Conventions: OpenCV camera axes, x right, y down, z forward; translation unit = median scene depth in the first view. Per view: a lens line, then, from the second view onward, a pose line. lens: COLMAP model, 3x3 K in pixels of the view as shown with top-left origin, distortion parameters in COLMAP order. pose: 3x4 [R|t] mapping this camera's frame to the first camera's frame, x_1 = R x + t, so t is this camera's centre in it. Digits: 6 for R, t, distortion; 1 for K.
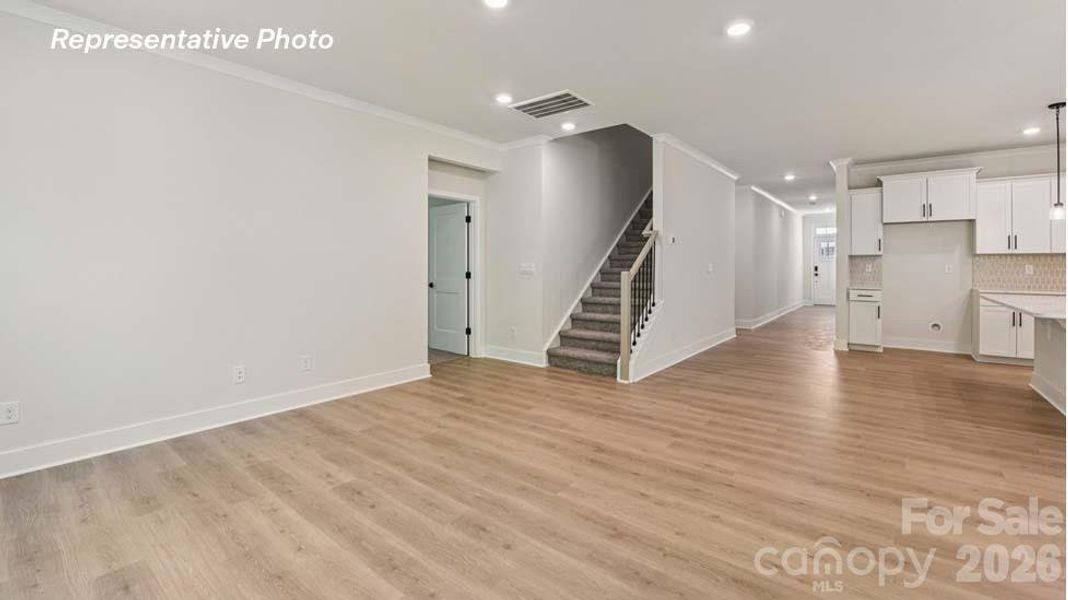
lens RADIAL K [[449.4, 0, 530.8], [0, 449.4, 261.5], [0, 0, 1]] dist [-0.001473, -0.000104]
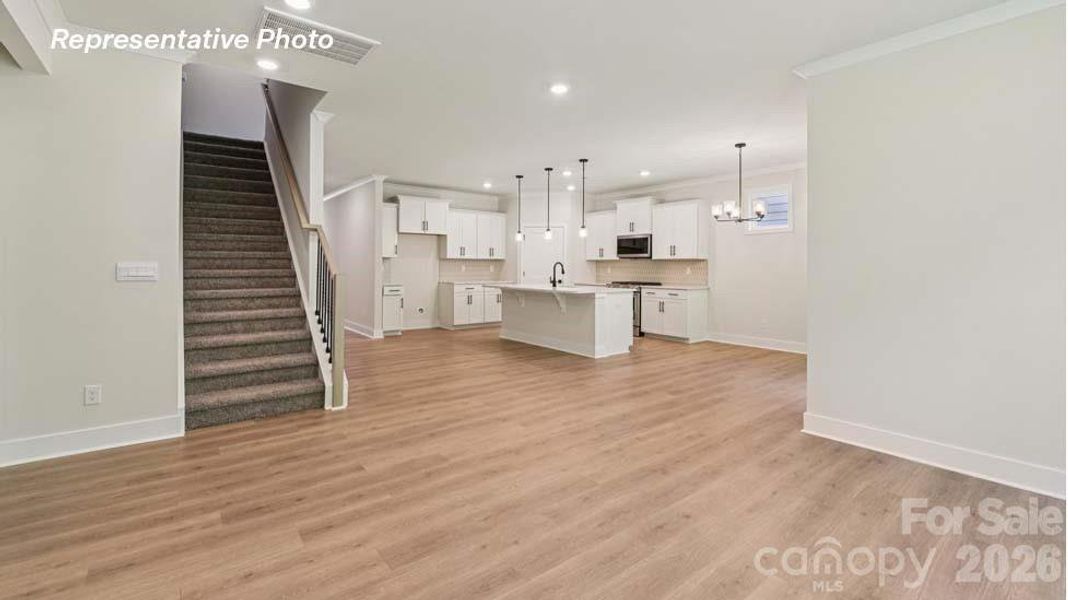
lens RADIAL K [[457.7, 0, 534.7], [0, 457.7, 270.8], [0, 0, 1]] dist [-0.000300, 0.000102]
pose [[0.216190, -0.007938, 0.976319, -0.506218], [-0.013977, 0.999839, 0.011224, 0.002974], [-0.976251, -0.016072, 0.216044, 0.457202]]
